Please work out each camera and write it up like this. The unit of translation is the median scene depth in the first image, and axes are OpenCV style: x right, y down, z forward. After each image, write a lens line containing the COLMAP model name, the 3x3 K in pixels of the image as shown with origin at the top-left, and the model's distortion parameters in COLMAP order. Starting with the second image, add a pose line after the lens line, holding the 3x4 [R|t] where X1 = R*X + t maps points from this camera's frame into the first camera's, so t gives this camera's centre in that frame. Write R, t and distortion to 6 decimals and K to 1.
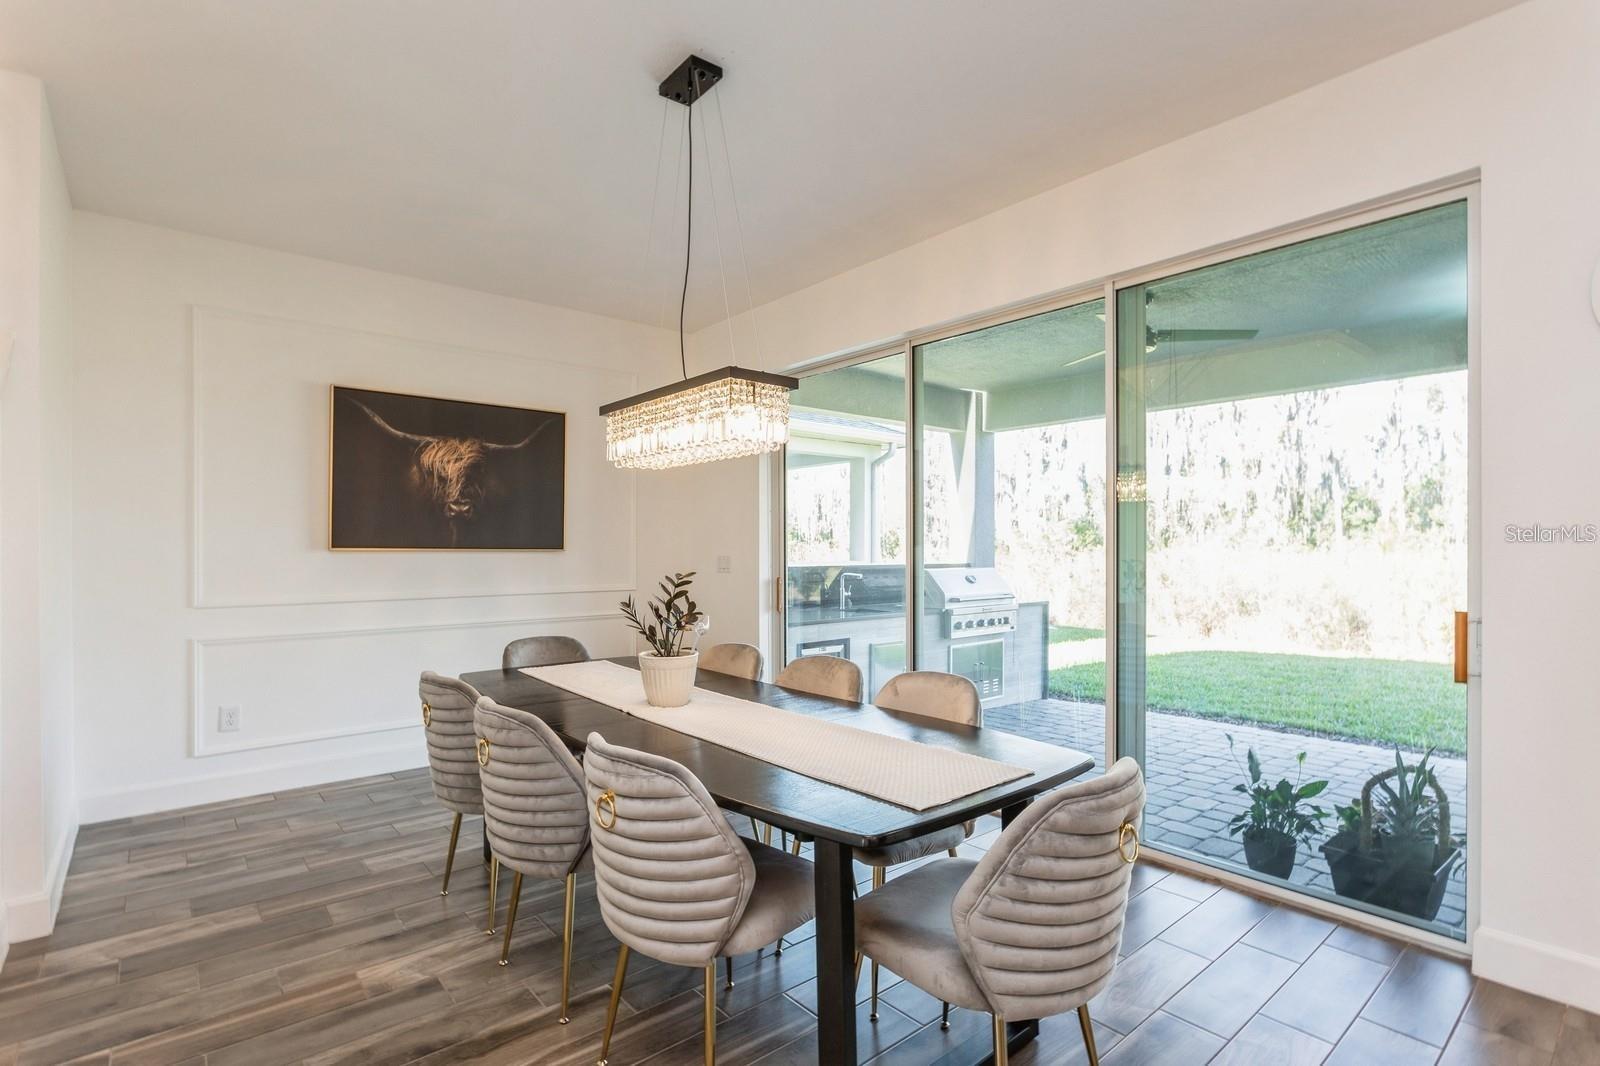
lens RADIAL K [[777.3, 0, 797.8], [0, 777.3, 543.1], [0, 0, 1]] dist [-0.023317, 0.008508]
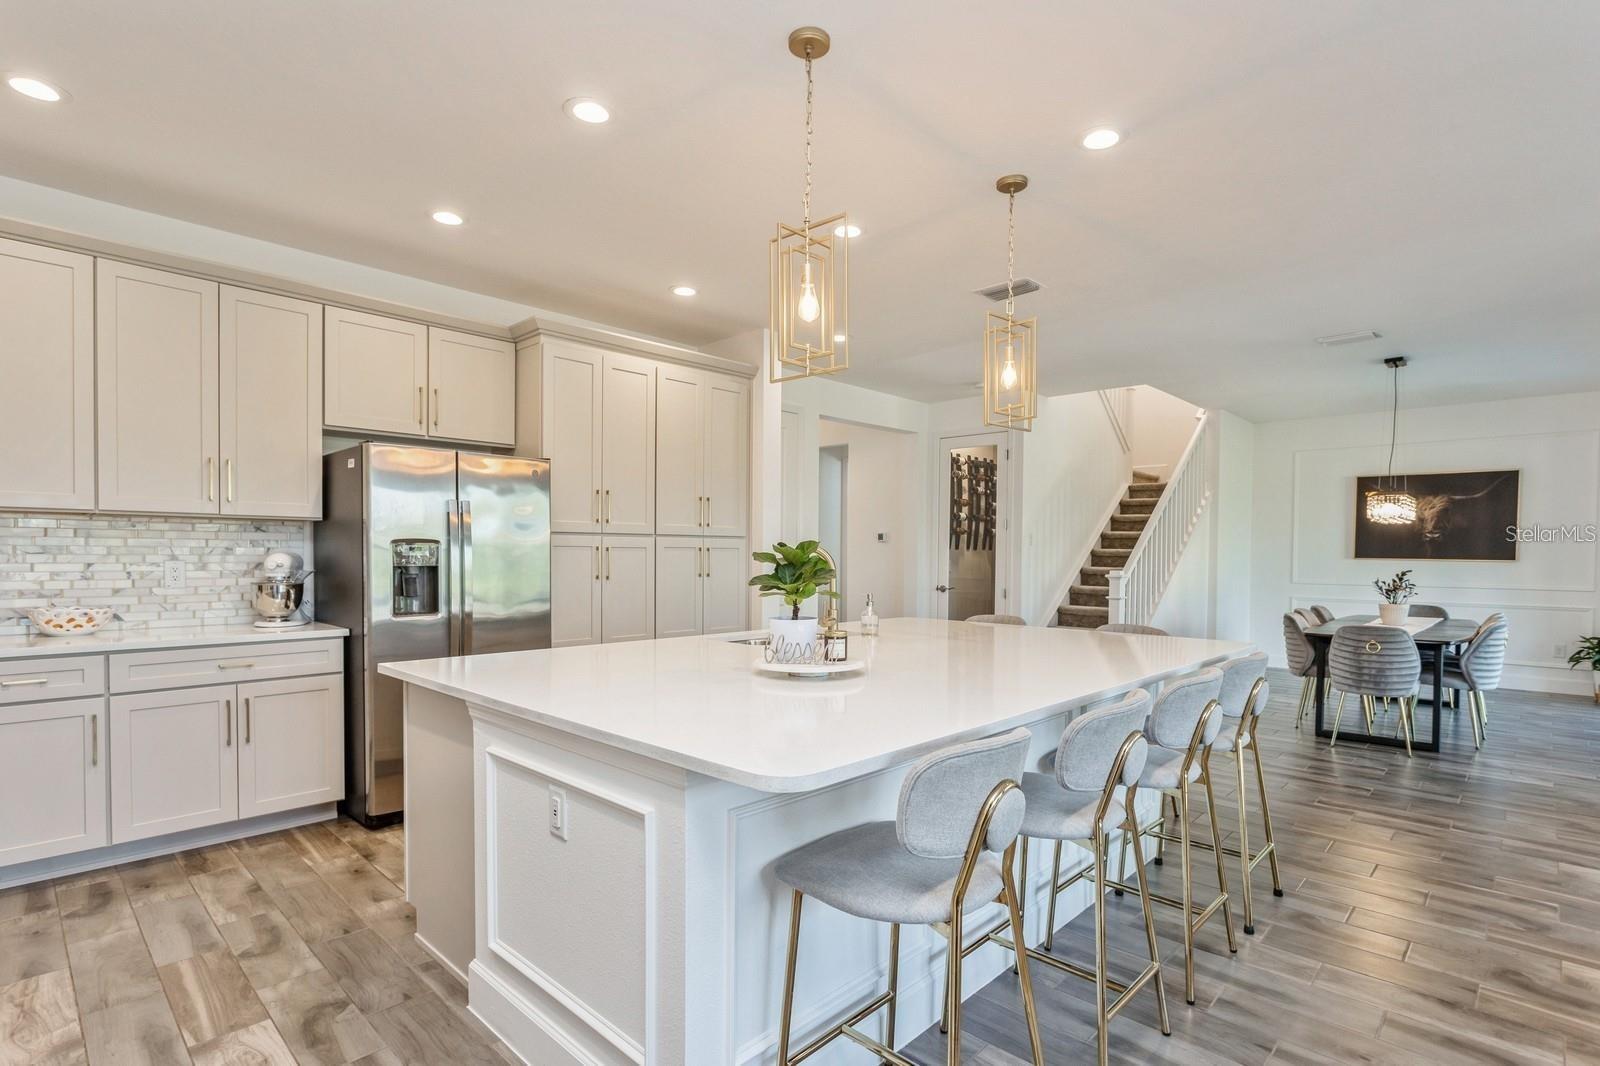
lens RADIAL K [[790.6, 0, 809.1], [0, 790.6, 563.4], [0, 0, 1]] dist [-0.003434, -0.000560]
pose [[0.116418, 0.017068, -0.993054, 0.815778], [-0.003377, 0.999853, 0.016789, -0.005255], [0.993195, 0.001400, 0.116458, -0.420752]]
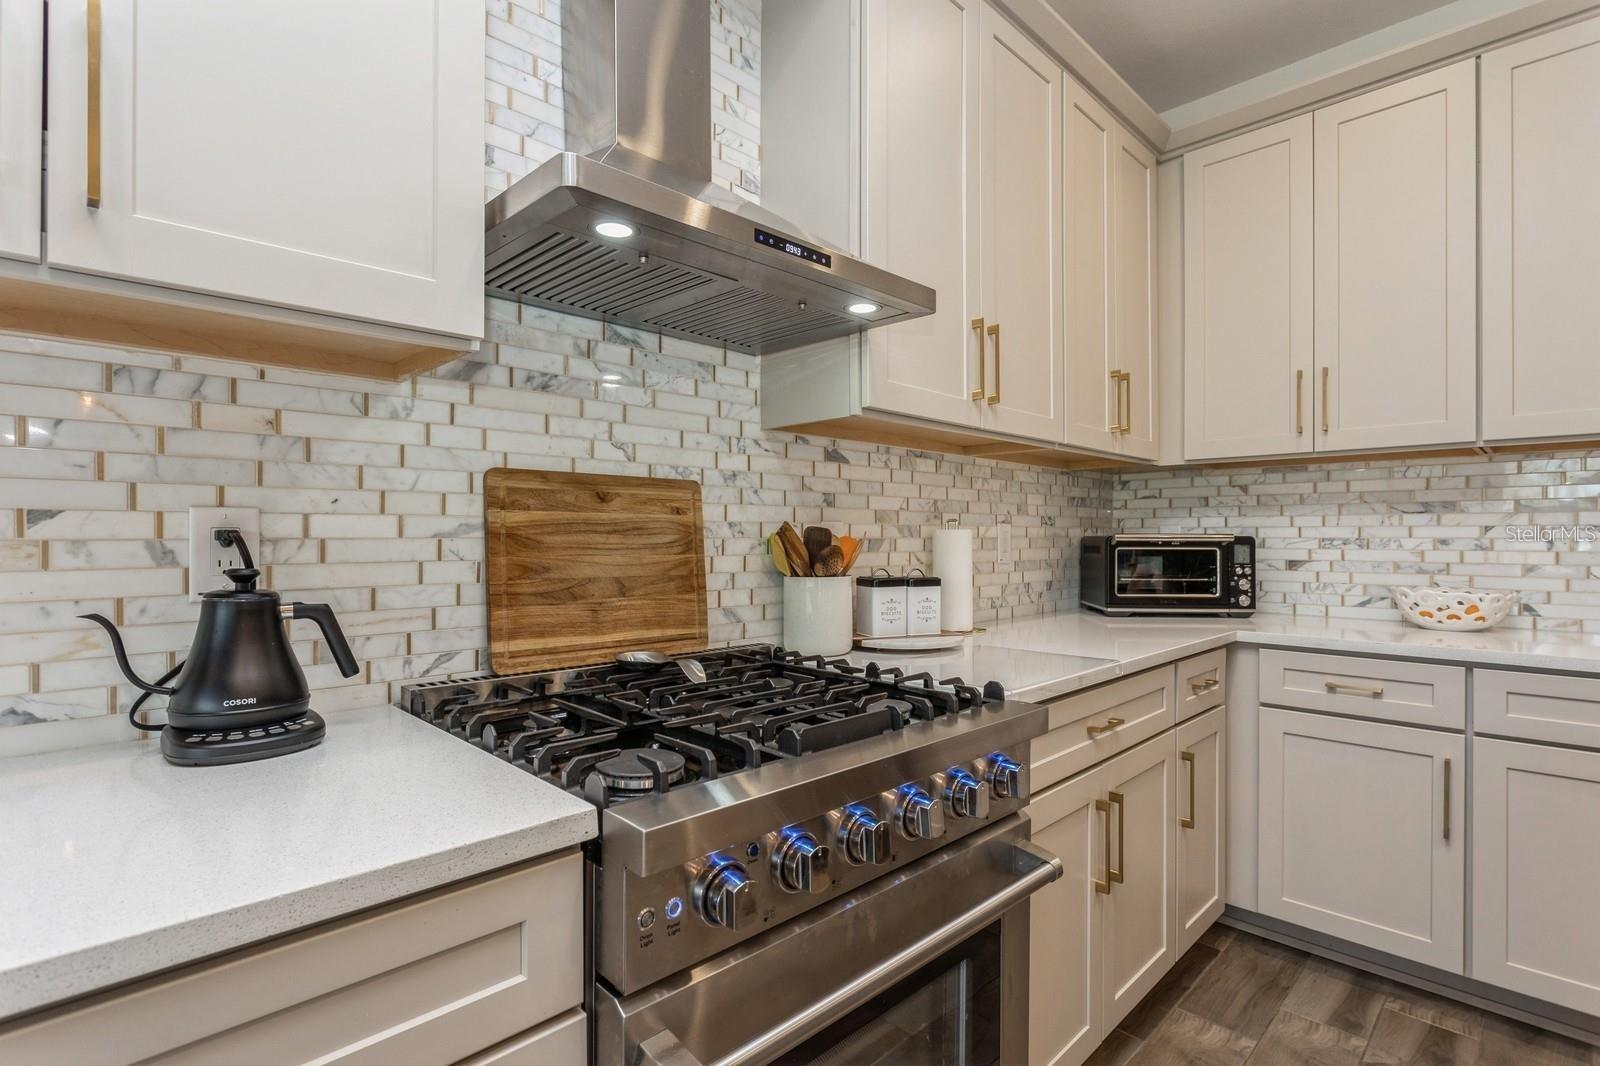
lens RADIAL K [[774.9, 0, 794.8], [0, 774.9, 536.2], [0, 0, 1]] dist [-0.023434, 0.008191]
pose [[-0.997163, 0.002688, -0.075231, 0.570776], [0.002971, 0.999989, -0.003652, 0.010239], [0.075220, -0.003865, -0.997159, -0.518672]]
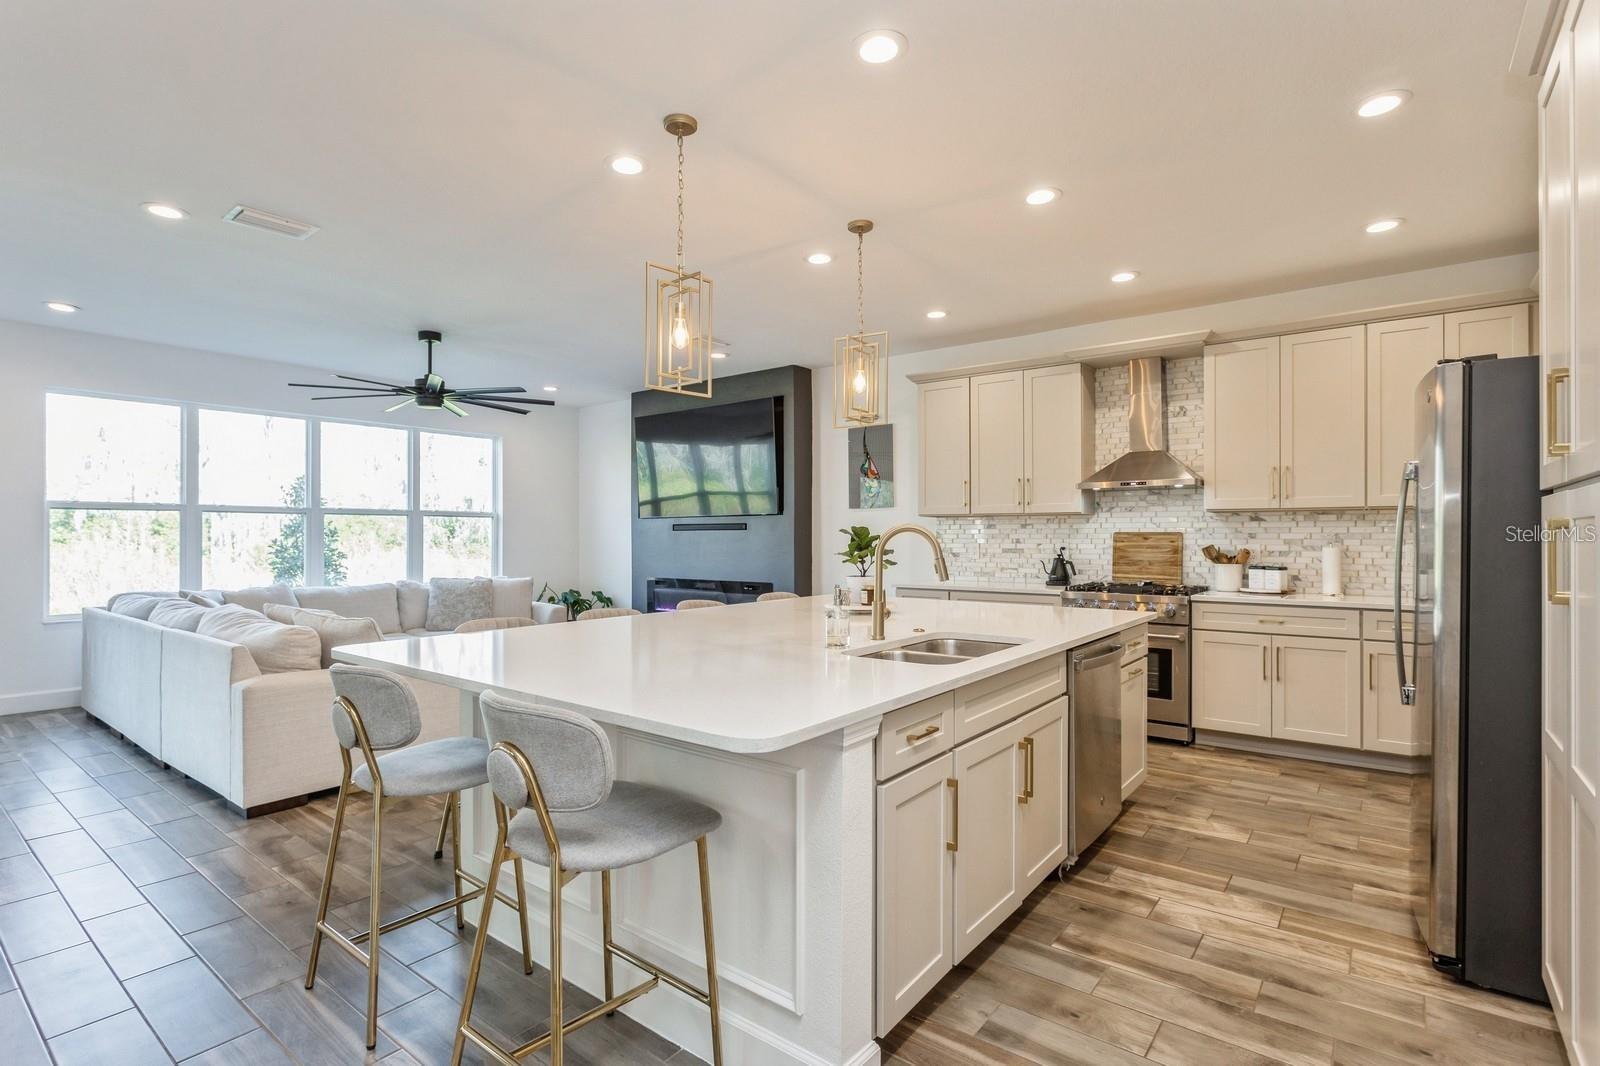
lens RADIAL K [[774.9, 0, 794.8], [0, 774.9, 536.2], [0, 0, 1]] dist [-0.023434, 0.008191]
pose [[-0.202538, 0.003817, 0.979267, -0.122382], [-0.003187, 0.999985, -0.004557, 0.000532], [-0.979269, -0.004044, -0.202523, -0.211291]]
